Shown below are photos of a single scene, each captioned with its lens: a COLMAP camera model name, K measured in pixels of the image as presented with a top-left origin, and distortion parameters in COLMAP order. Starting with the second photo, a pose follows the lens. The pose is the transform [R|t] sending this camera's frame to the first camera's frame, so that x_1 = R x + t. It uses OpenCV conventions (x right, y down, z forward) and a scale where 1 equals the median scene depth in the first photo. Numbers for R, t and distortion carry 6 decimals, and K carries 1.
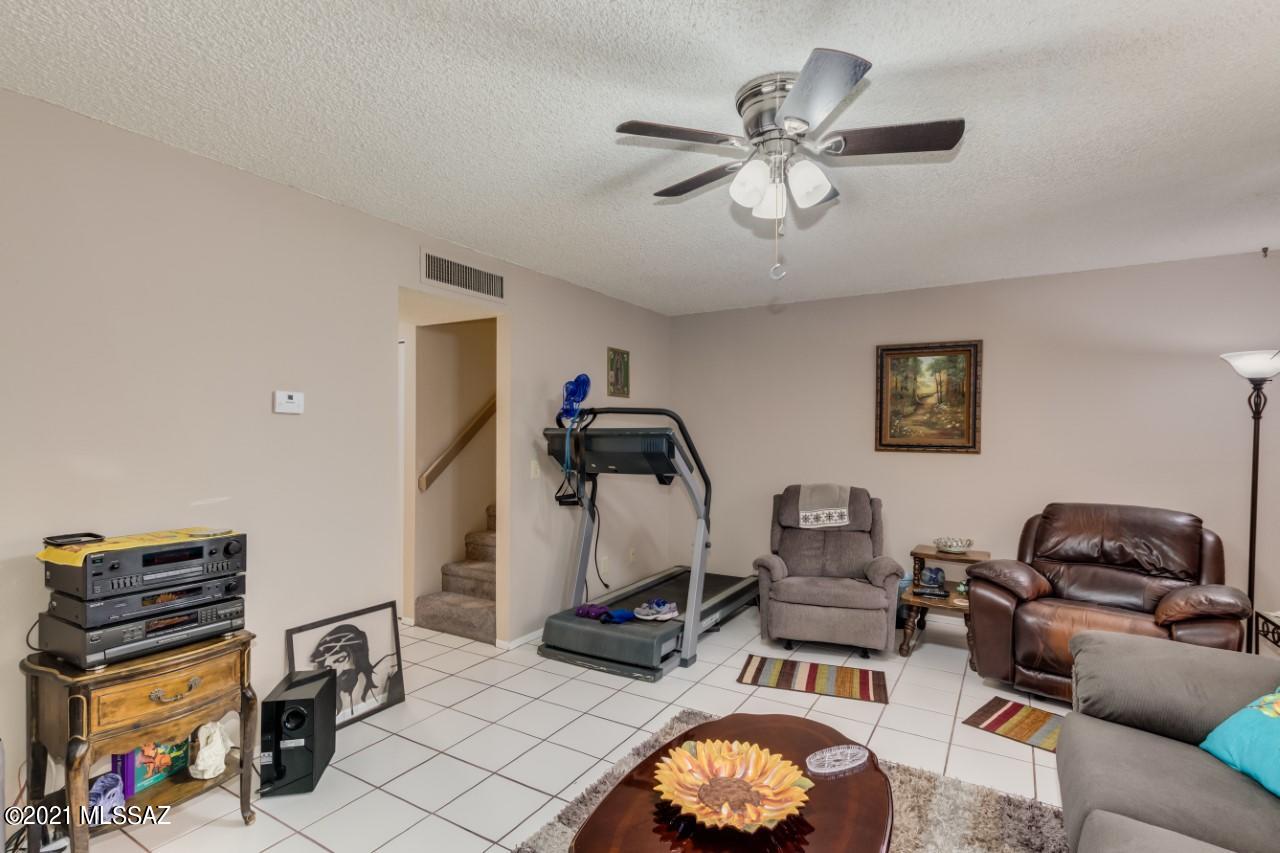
lens RADIAL K [[605.4, 0, 643.7], [0, 605.4, 428.2], [0, 0, 1]] dist [0.002743, -0.001307]
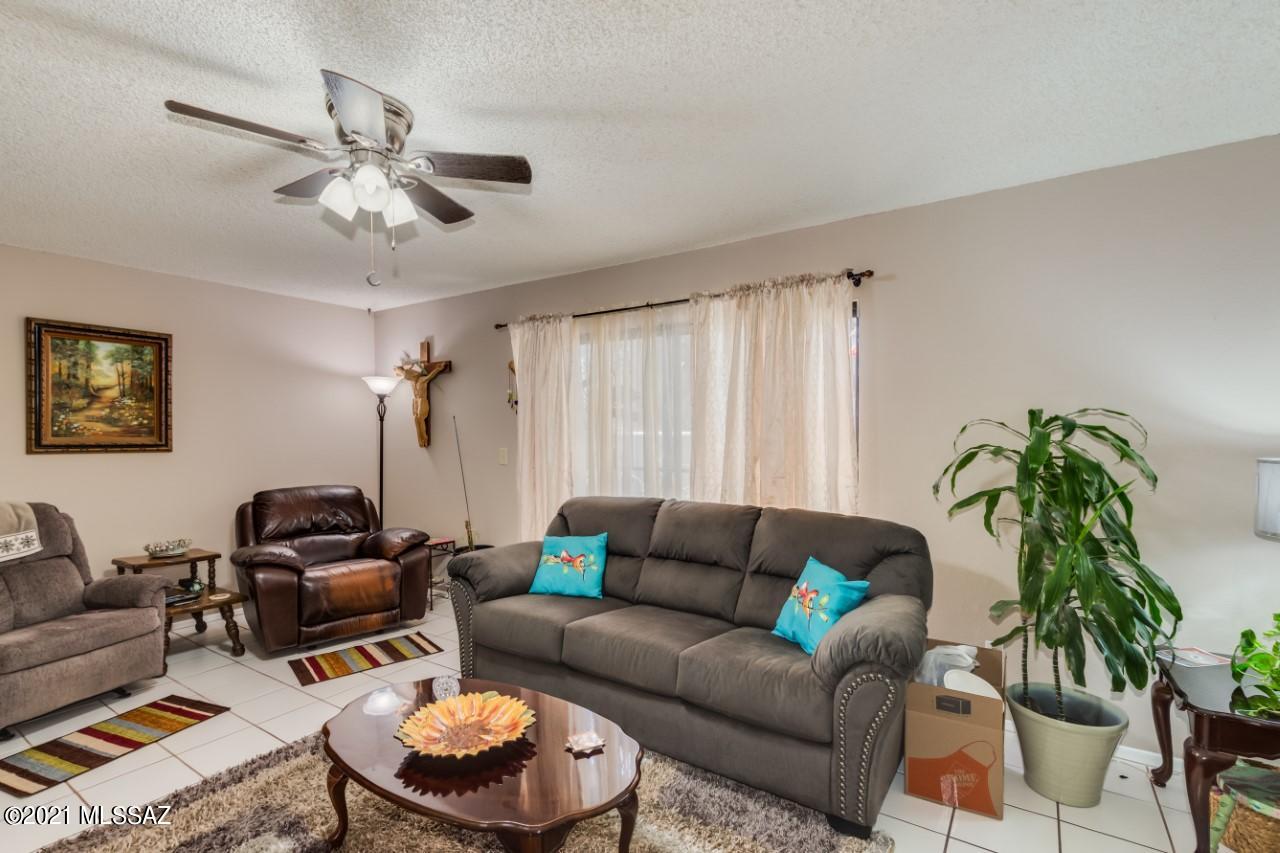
lens RADIAL K [[605.4, 0, 609.8], [0, 605.4, 435.3], [0, 0, 1]] dist [0.002743, -0.001307]
pose [[0.064366, -0.010483, 0.997871, -0.364747], [-0.004963, 0.999929, 0.010825, 0.001749], [-0.997914, -0.005649, 0.064309, 0.232425]]
